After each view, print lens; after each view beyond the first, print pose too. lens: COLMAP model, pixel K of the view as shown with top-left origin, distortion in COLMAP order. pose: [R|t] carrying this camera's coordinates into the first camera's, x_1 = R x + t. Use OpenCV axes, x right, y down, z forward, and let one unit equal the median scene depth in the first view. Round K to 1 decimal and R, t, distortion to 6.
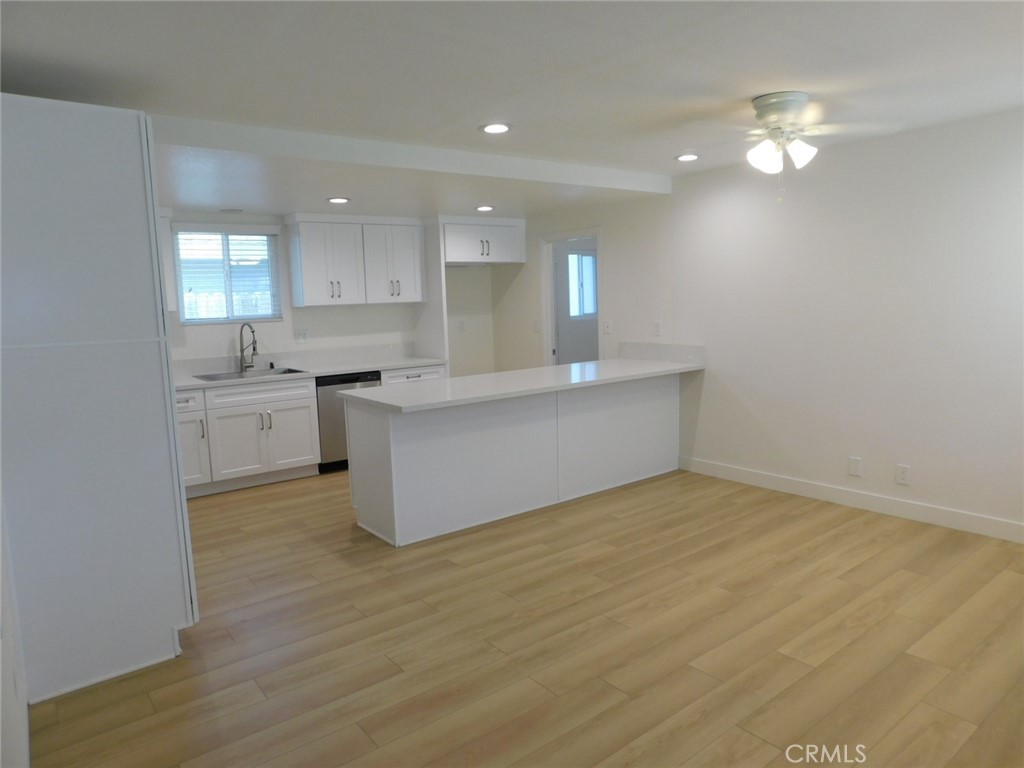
lens RADIAL K [[669.0, 0, 512.3], [0, 669.0, 380.6], [0, 0, 1]] dist [-0.067602, 0.050979]
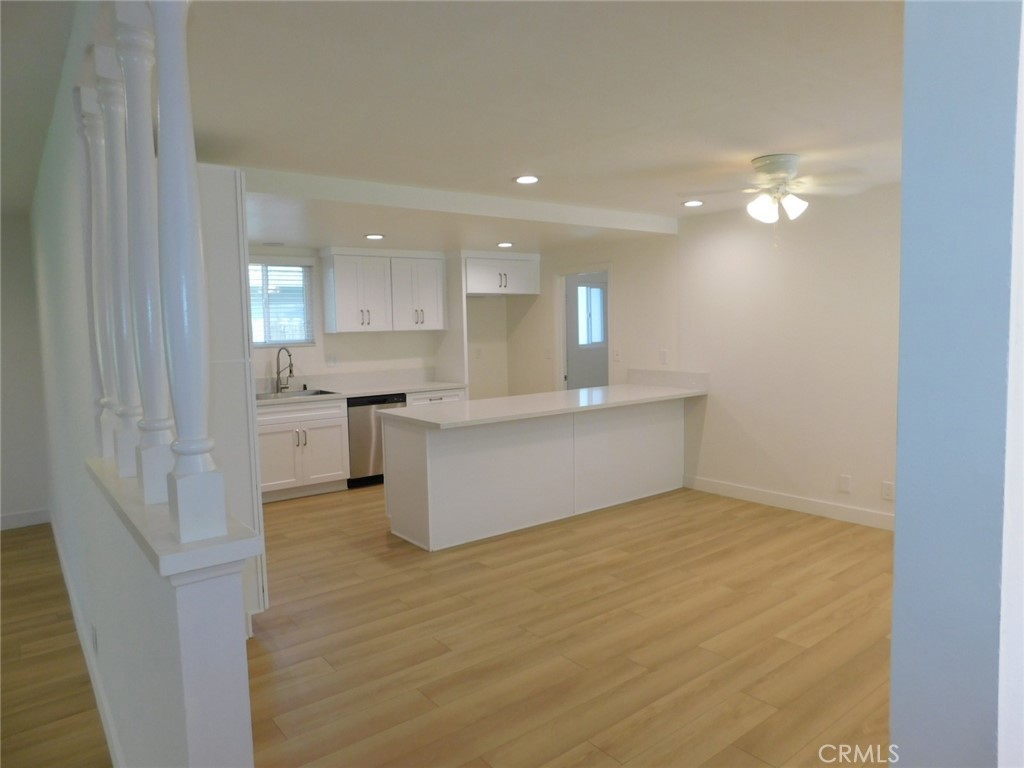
lens RADIAL K [[669.0, 0, 512.3], [0, 669.0, 380.6], [0, 0, 1]] dist [-0.067602, 0.050979]
pose [[0.999934, 0.011061, 0.003085, -0.039536], [-0.010926, 0.999107, -0.040819, 0.009316], [-0.003534, 0.040782, 0.999162, -0.101533]]
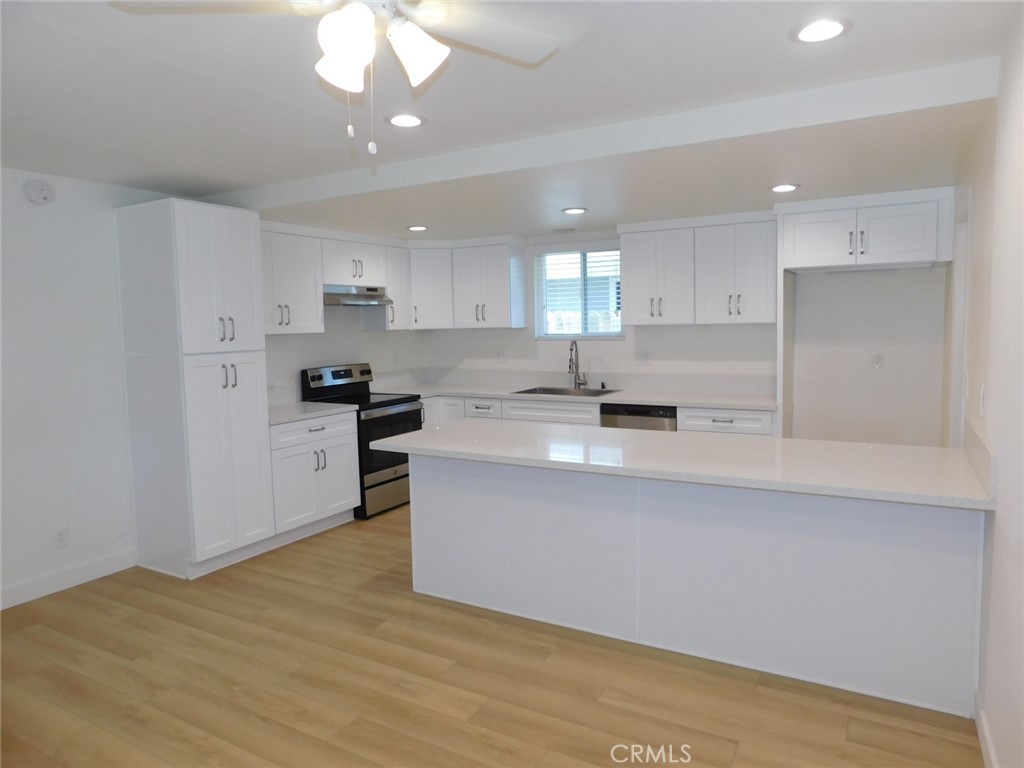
lens RADIAL K [[669.0, 0, 512.3], [0, 669.0, 380.6], [0, 0, 1]] dist [-0.067602, 0.050979]
pose [[0.379471, 0.102484, -0.919510, 0.626583], [-0.104921, 0.992202, 0.067286, -0.106747], [0.919235, 0.070943, 0.387264, 0.661442]]
